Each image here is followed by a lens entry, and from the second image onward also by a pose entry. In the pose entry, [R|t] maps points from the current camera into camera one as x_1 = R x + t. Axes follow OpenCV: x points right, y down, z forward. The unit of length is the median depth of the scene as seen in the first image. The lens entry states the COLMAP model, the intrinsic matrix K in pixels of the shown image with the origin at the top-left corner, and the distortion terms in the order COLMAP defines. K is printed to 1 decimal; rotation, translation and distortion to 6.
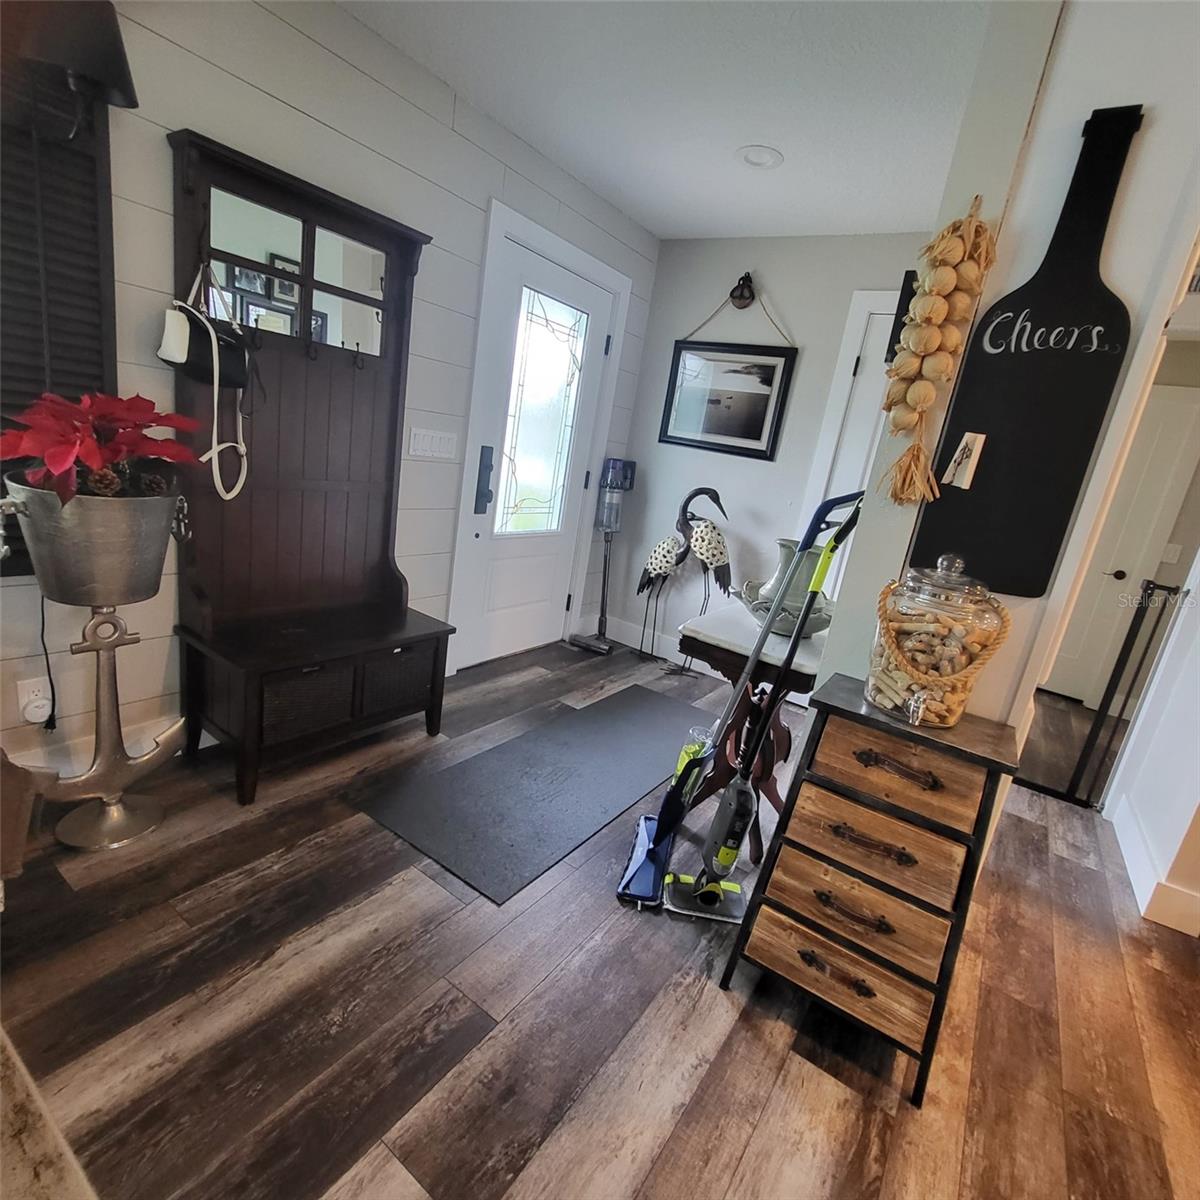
lens RADIAL K [[616.1, 0, 600.0], [0, 616.1, 600.0], [0, 0, 1]] dist [-0.000556, -0.000726]
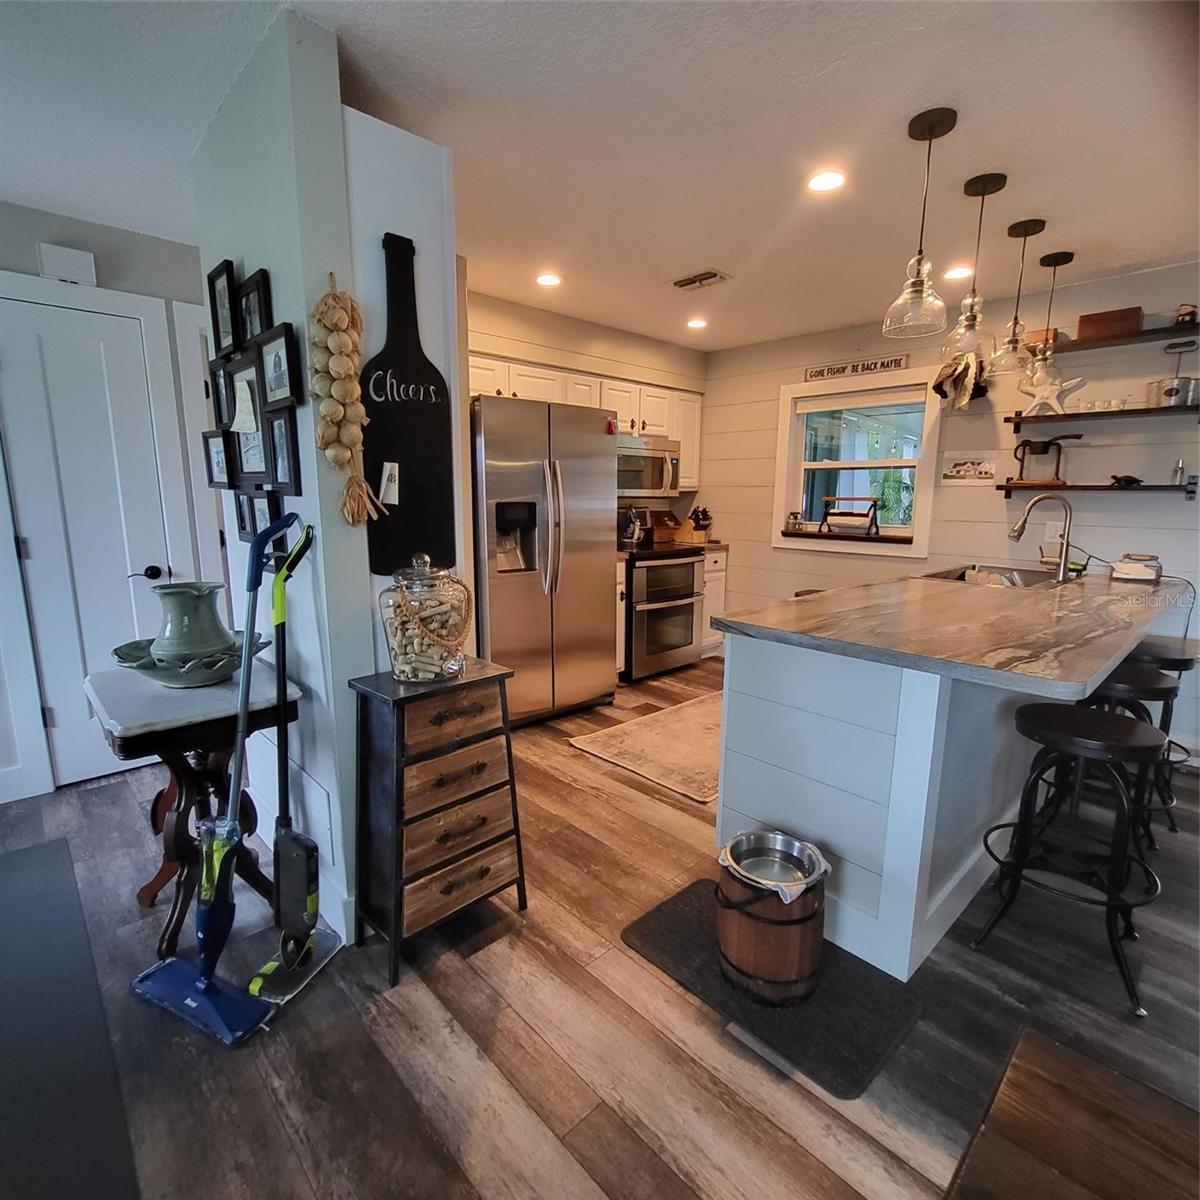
lens RADIAL K [[616.1, 0, 600.0], [0, 616.1, 600.0], [0, 0, 1]] dist [-0.000556, -0.000726]
pose [[0.213458, -0.319191, 0.923338, -0.590549], [0.267557, 0.928086, 0.258978, -0.214493], [-0.939600, 0.191764, 0.283509, 0.257976]]
